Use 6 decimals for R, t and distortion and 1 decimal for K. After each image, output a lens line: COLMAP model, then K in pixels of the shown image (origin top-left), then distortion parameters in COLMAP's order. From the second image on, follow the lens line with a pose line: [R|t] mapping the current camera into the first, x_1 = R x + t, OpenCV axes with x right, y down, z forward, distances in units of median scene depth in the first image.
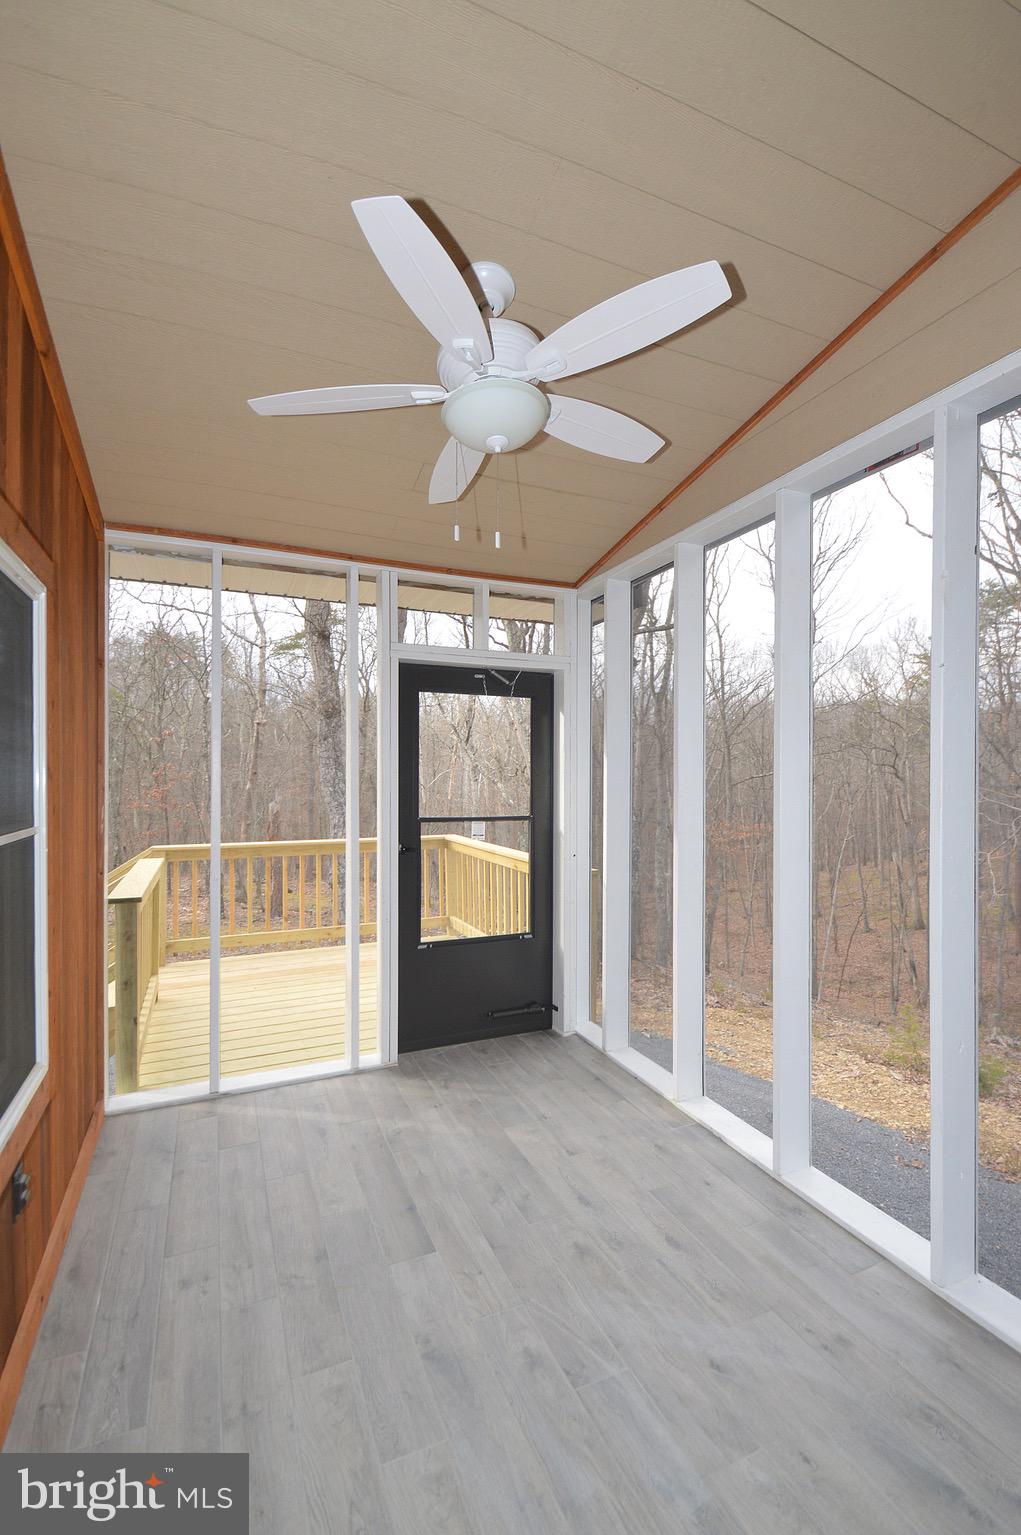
lens RADIAL K [[679.0, 0, 520.5], [0, 679.0, 786.4], [0, 0, 1]] dist [-0.000319, -0.010388]
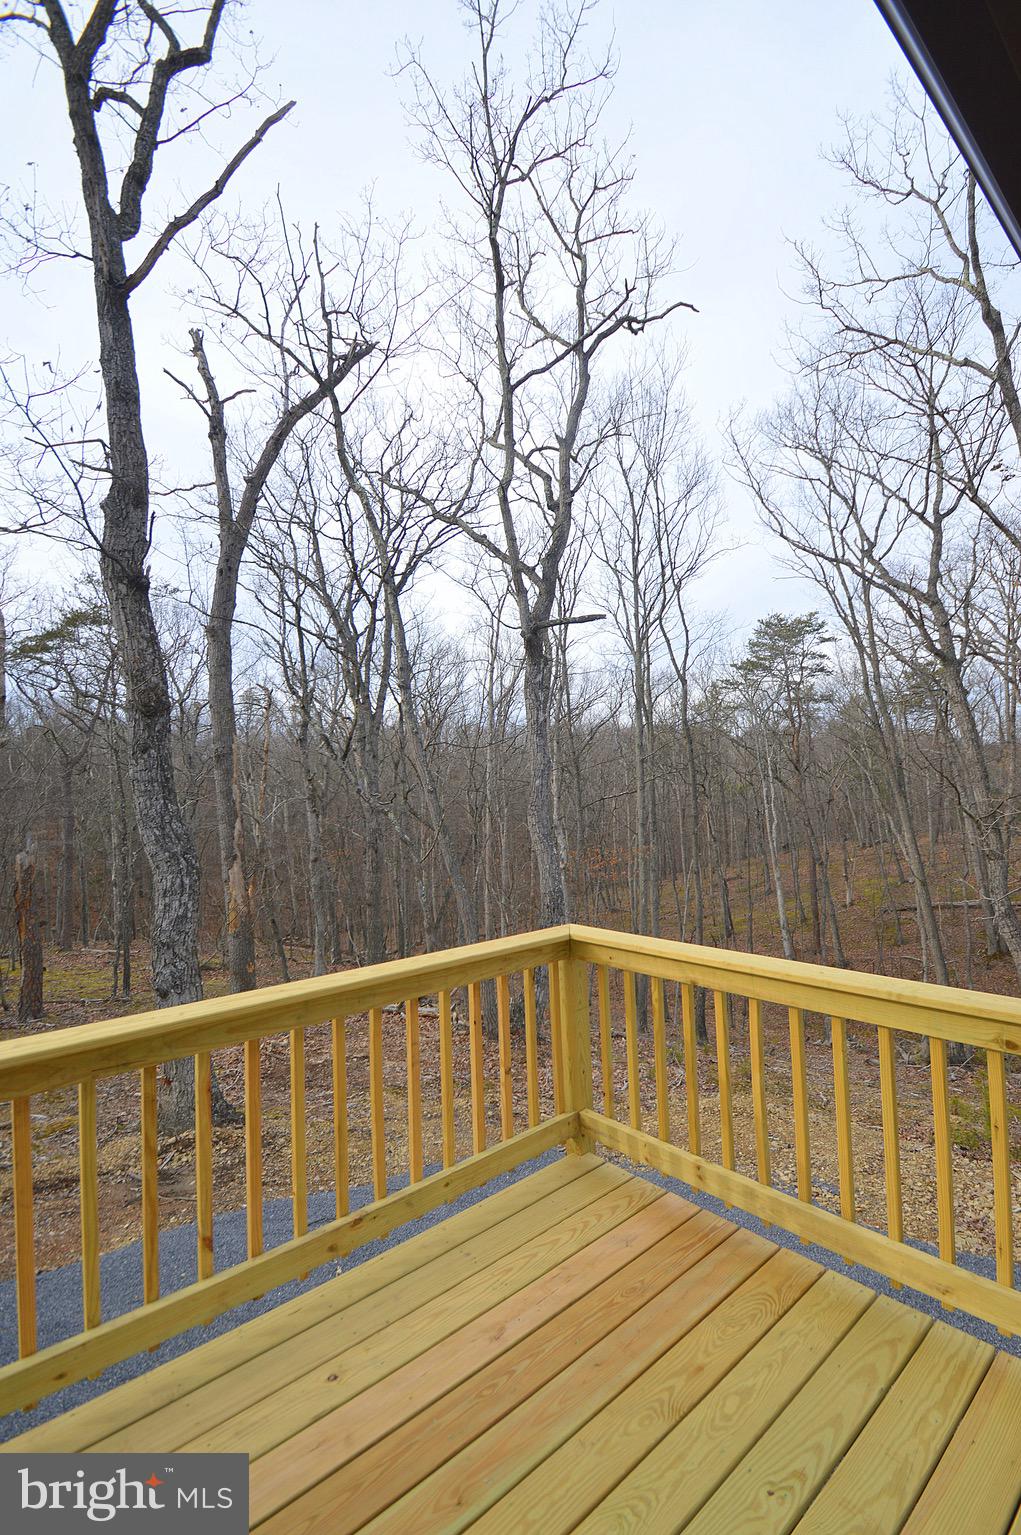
lens RADIAL K [[679.0, 0, 520.5], [0, 679.0, 786.4], [0, 0, 1]] dist [-0.000319, -0.010388]
pose [[0.953068, -0.021846, 0.301967, -0.068261], [0.034185, 0.998780, -0.035637, -0.001882], [-0.300820, 0.044287, 0.952652, 0.144555]]
